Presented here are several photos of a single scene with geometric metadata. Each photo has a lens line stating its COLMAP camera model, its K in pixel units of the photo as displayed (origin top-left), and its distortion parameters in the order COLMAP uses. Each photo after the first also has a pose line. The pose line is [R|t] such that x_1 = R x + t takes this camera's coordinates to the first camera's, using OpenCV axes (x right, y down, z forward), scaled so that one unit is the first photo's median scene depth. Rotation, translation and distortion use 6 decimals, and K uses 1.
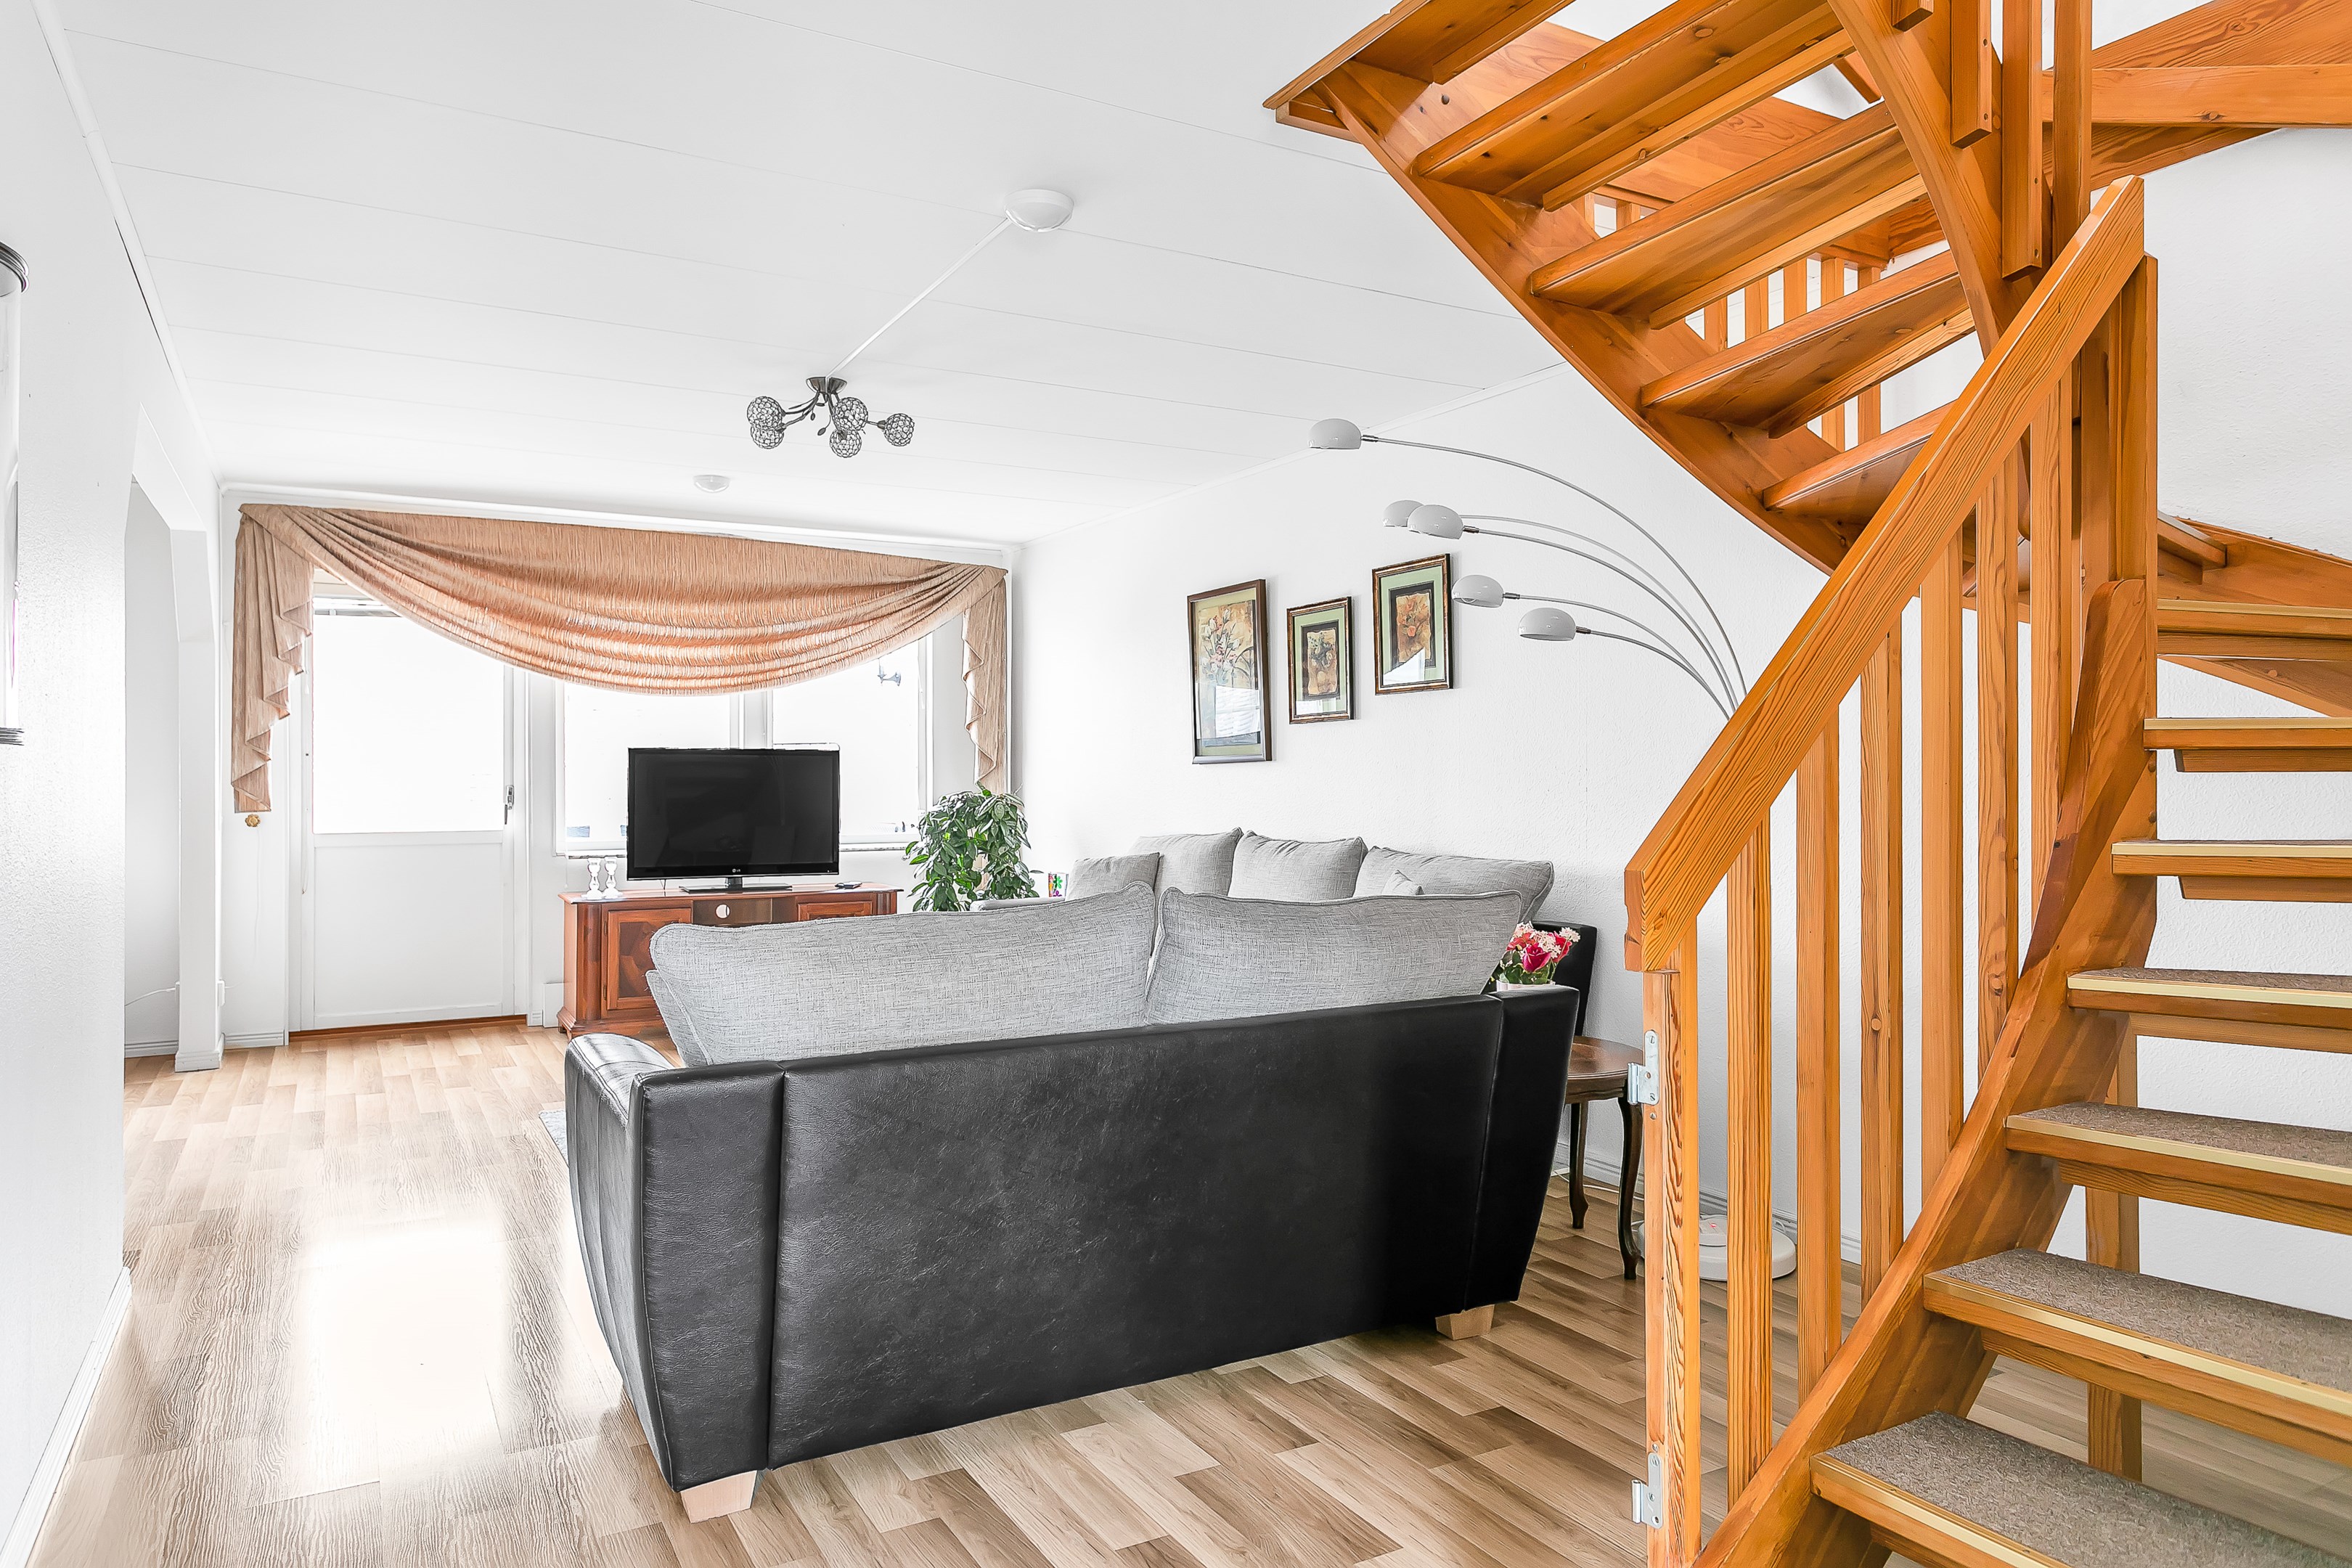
lens RADIAL K [[1469.0, 0, 1176.0], [0, 1469.0, 784.0], [0, 0, 1]] dist [-0.006025, 0.007493]
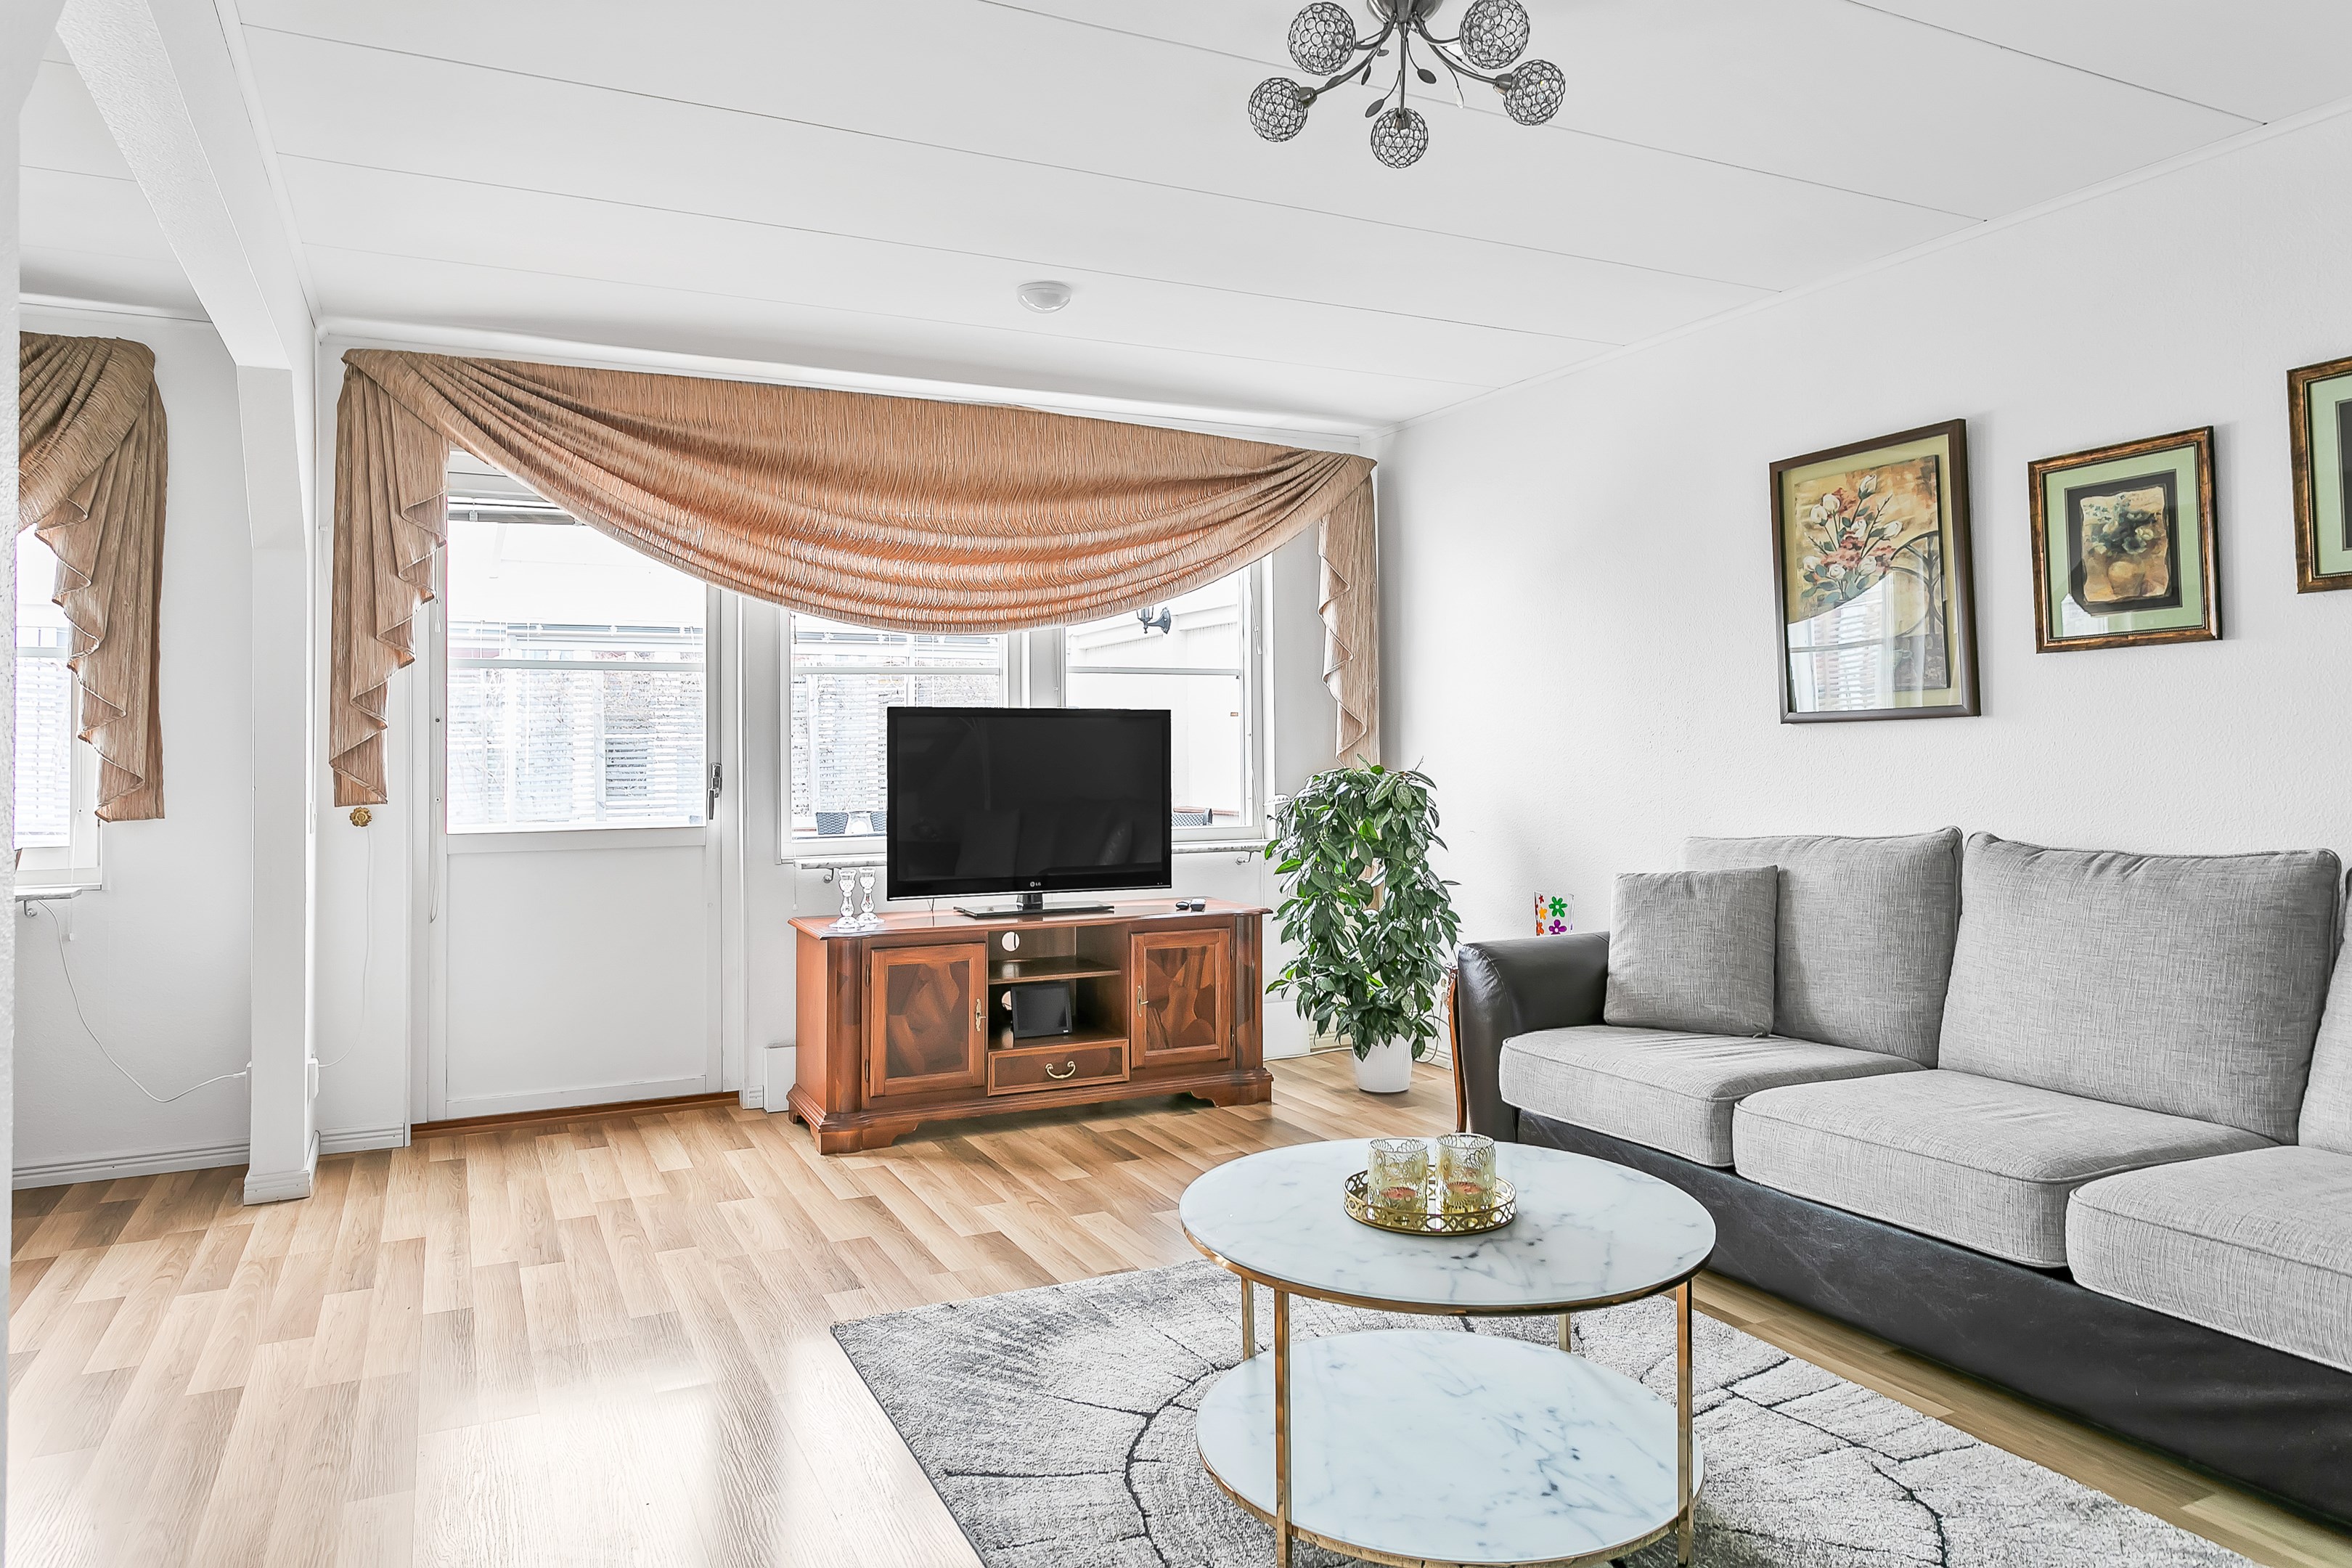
lens RADIAL K [[1461.1, 0, 1174.6], [0, 1461.1, 733.8], [0, 0, 1]] dist [-0.004063, 0.002576]
pose [[0.998355, -0.006400, -0.056983, -0.203556], [0.005478, 0.999852, -0.016326, -0.000463], [0.057079, 0.015987, 0.998242, 0.328735]]
